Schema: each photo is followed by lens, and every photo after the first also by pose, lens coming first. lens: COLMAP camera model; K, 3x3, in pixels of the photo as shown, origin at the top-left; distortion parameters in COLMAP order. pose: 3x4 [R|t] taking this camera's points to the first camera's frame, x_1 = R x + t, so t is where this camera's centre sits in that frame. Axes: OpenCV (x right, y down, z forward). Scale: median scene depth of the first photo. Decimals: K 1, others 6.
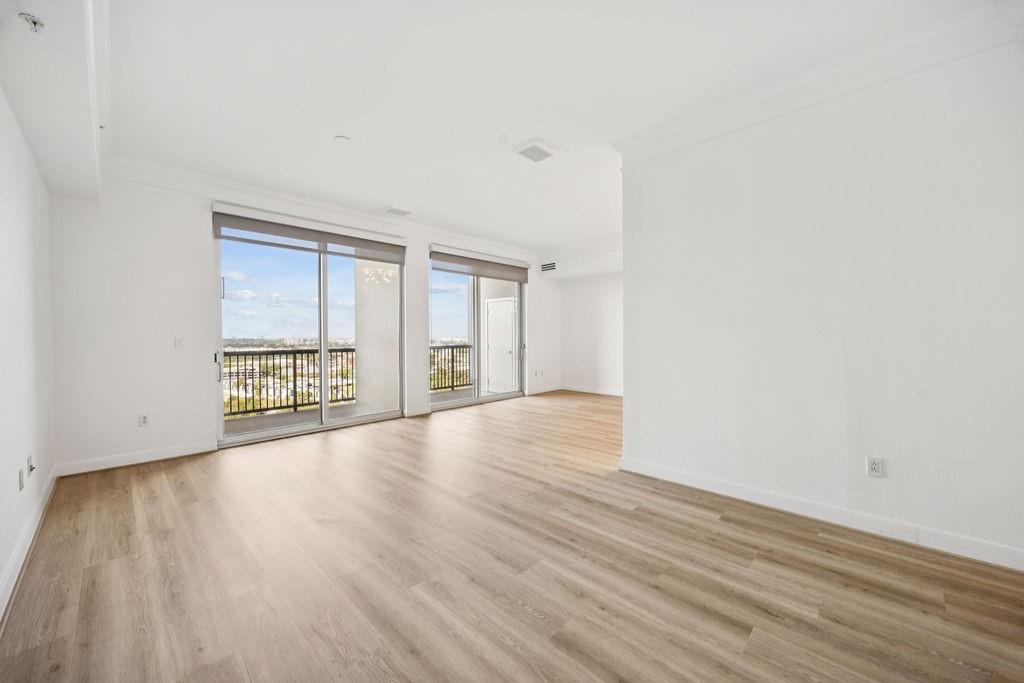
lens RADIAL K [[388.8, 0, 512.9], [0, 388.8, 338.5], [0, 0, 1]] dist [0.000704, 0.000300]
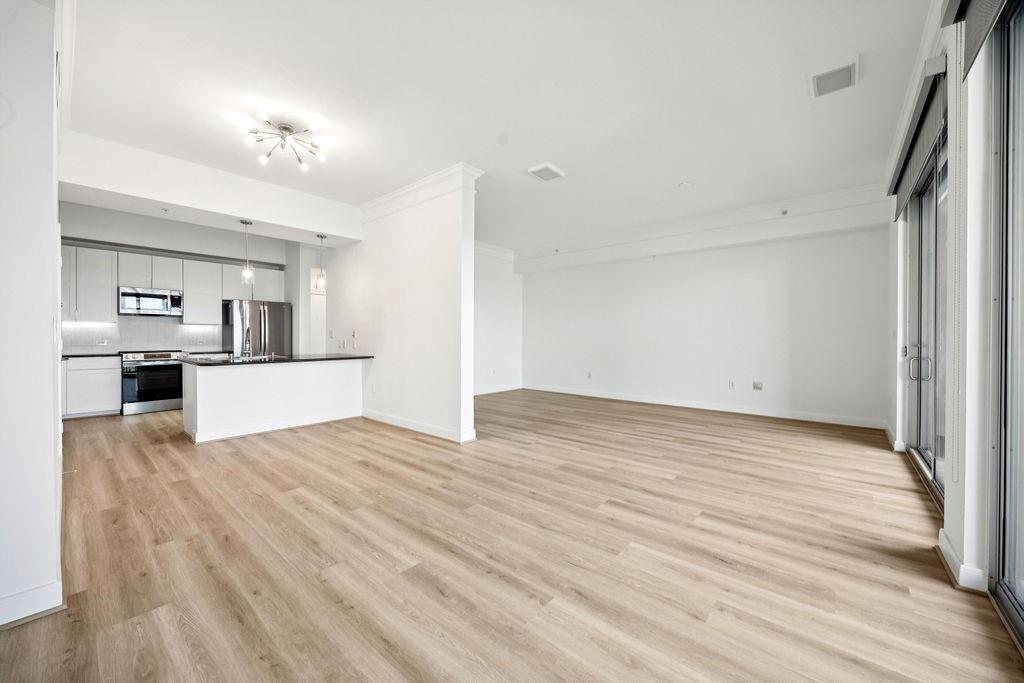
lens RADIAL K [[388.8, 0, 512.9], [0, 388.8, 338.5], [0, 0, 1]] dist [0.000704, 0.000300]
pose [[-0.998468, -0.002758, -0.055266, 0.196843], [-0.003316, 0.999944, 0.010002, 0.012446], [0.055235, 0.010170, -0.998422, 1.901195]]
